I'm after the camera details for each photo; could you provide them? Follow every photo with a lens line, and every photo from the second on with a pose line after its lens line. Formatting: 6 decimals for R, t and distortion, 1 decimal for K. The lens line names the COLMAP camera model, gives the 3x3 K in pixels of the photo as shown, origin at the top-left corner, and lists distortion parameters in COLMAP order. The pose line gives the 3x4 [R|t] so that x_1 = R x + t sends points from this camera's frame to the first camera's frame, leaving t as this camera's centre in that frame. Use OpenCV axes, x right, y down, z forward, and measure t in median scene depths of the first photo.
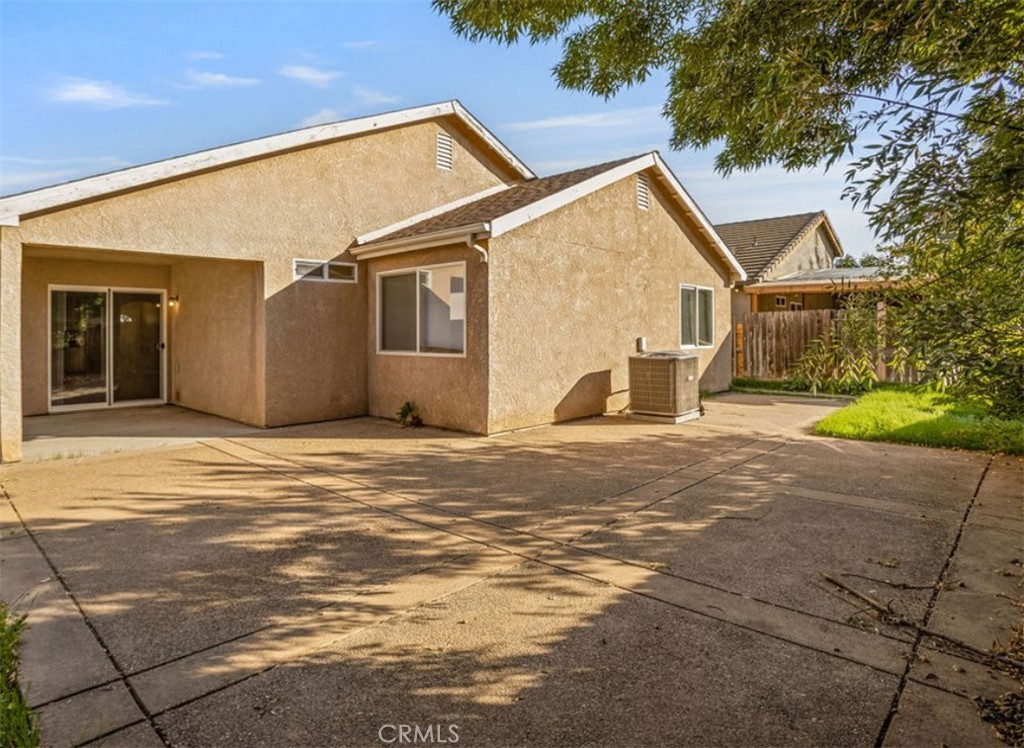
lens RADIAL K [[585.2, 0, 512.2], [0, 585.2, 338.8], [0, 0, 1]] dist [-0.052891, -0.000113]
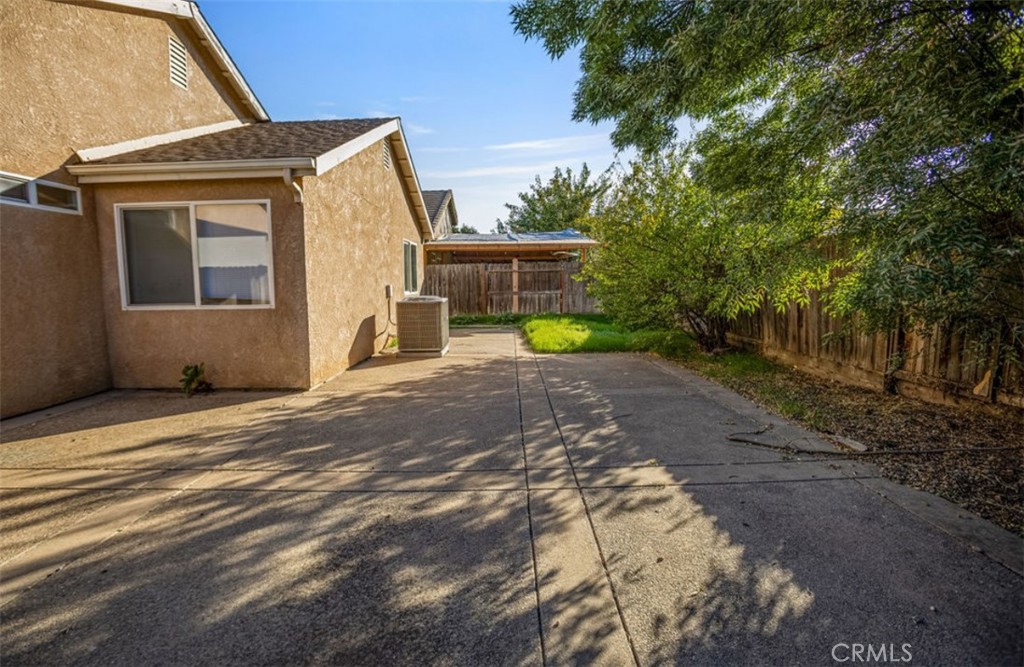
lens RADIAL K [[470.1, 0, 512.0], [0, 470.1, 333.5], [0, 0, 1]] dist [-0.068740, 0.031837]
pose [[0.736314, -0.080334, 0.671854, -0.274086], [0.015702, 0.994688, 0.101727, 0.003584], [-0.676458, -0.064354, 0.733664, 0.211142]]
